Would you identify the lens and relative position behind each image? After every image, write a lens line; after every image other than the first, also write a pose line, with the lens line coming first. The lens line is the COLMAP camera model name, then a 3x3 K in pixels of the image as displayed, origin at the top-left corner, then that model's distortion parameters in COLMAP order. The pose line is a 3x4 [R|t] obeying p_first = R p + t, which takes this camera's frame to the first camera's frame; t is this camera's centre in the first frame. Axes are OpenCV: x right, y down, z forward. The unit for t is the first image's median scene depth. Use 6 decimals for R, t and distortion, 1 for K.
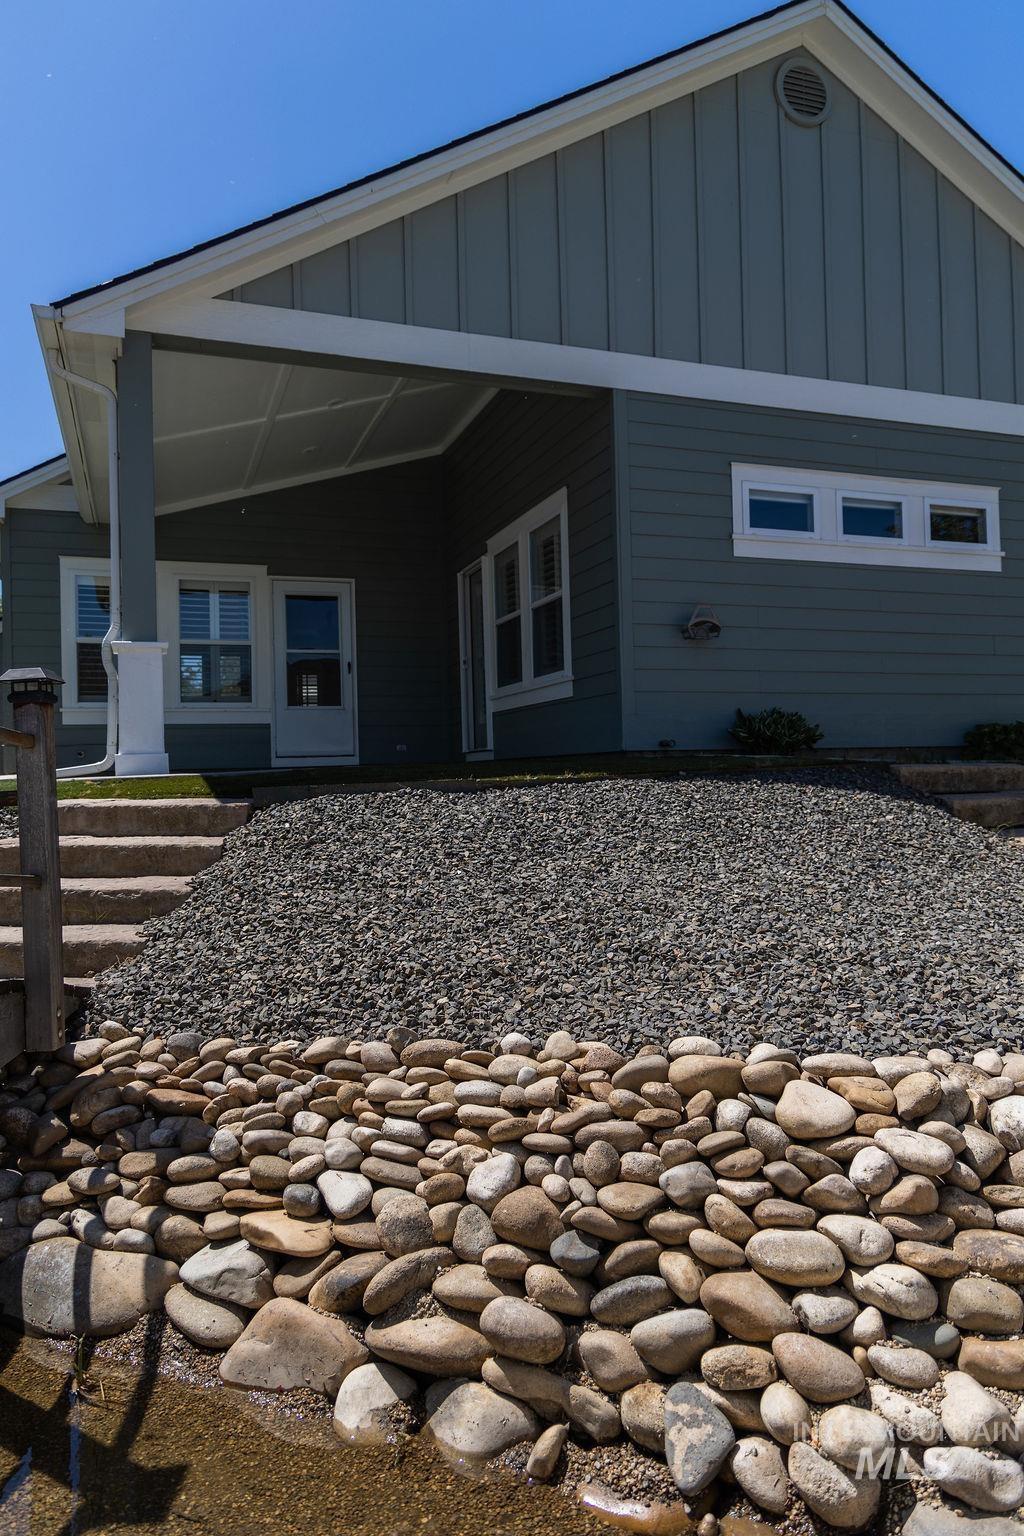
lens RADIAL K [[1041.8, 0, 511.0], [0, 1041.8, 744.3], [0, 0, 1]] dist [0.011626, 0.003343]
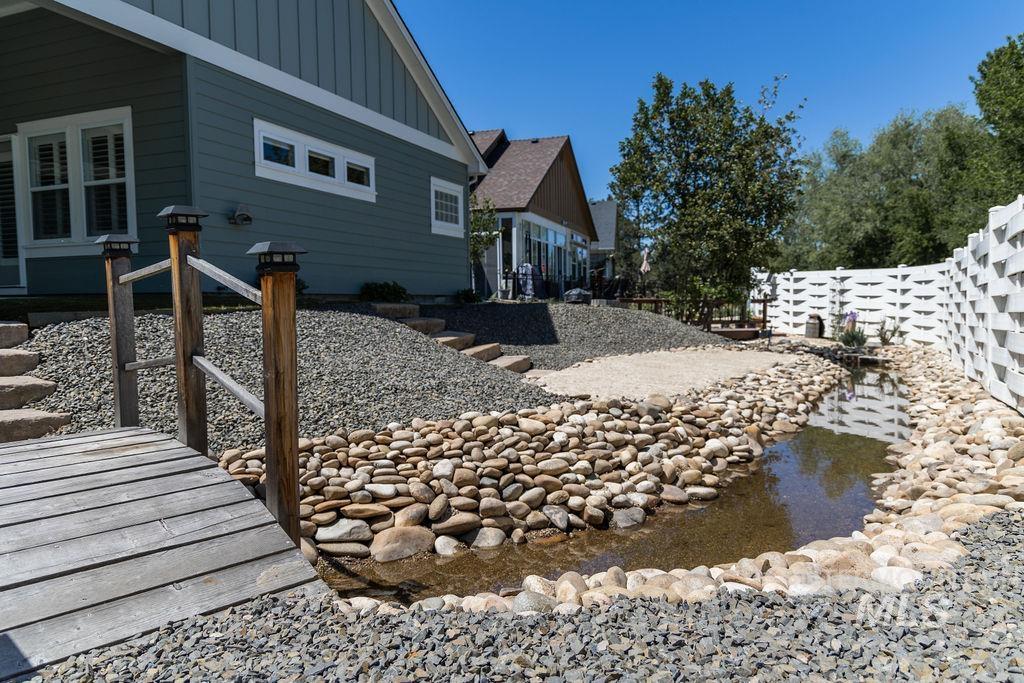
lens RADIAL K [[694.5, 0, 512.0], [0, 694.5, 341.5], [0, 0, 1]] dist [0.011626, 0.003343]
pose [[0.681027, -0.024742, 0.731840, -0.323668], [-0.030341, 0.997617, 0.061961, 0.001495], [-0.731630, -0.064402, 0.678653, -0.065394]]
